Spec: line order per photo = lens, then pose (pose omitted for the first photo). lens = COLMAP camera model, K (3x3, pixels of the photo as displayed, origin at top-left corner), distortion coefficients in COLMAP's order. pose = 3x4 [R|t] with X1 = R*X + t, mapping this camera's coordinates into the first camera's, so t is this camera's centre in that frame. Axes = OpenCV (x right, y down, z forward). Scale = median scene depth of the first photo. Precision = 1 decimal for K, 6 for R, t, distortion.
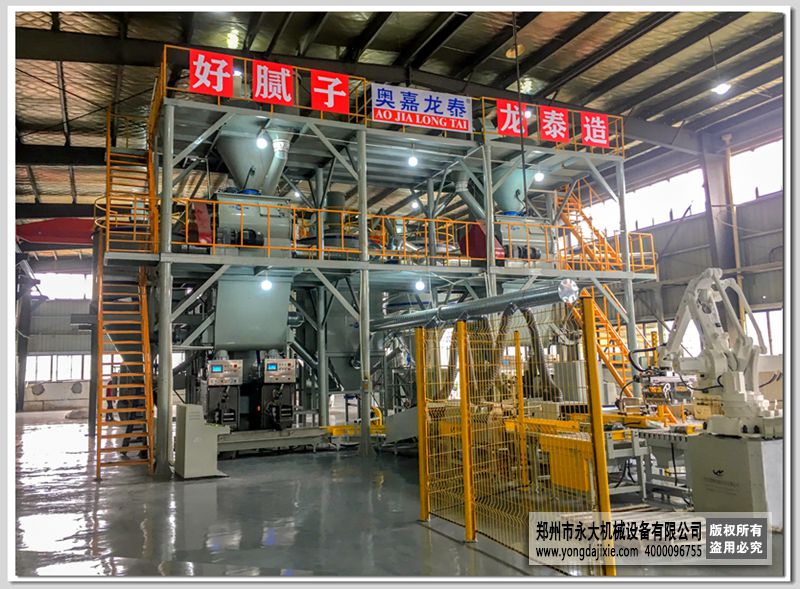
lens RADIAL K [[671.9, 0, 388.6], [0, 671.9, 282.2], [0, 0, 1]] dist [0.087351, -0.126416]
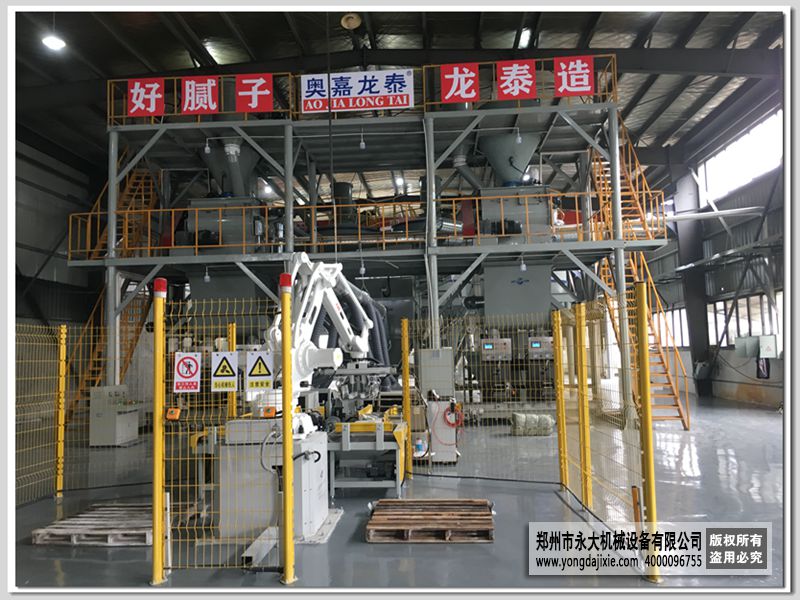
lens RADIAL K [[656.0, 0, 397.7], [0, 656.0, 299.3], [0, 0, 1]] dist [0.091494, -0.135451]
pose [[0.891672, -0.033655, -0.451429, 0.536796], [0.060458, 0.997152, 0.045078, 0.005631], [0.448626, -0.067487, 0.891168, 0.150794]]
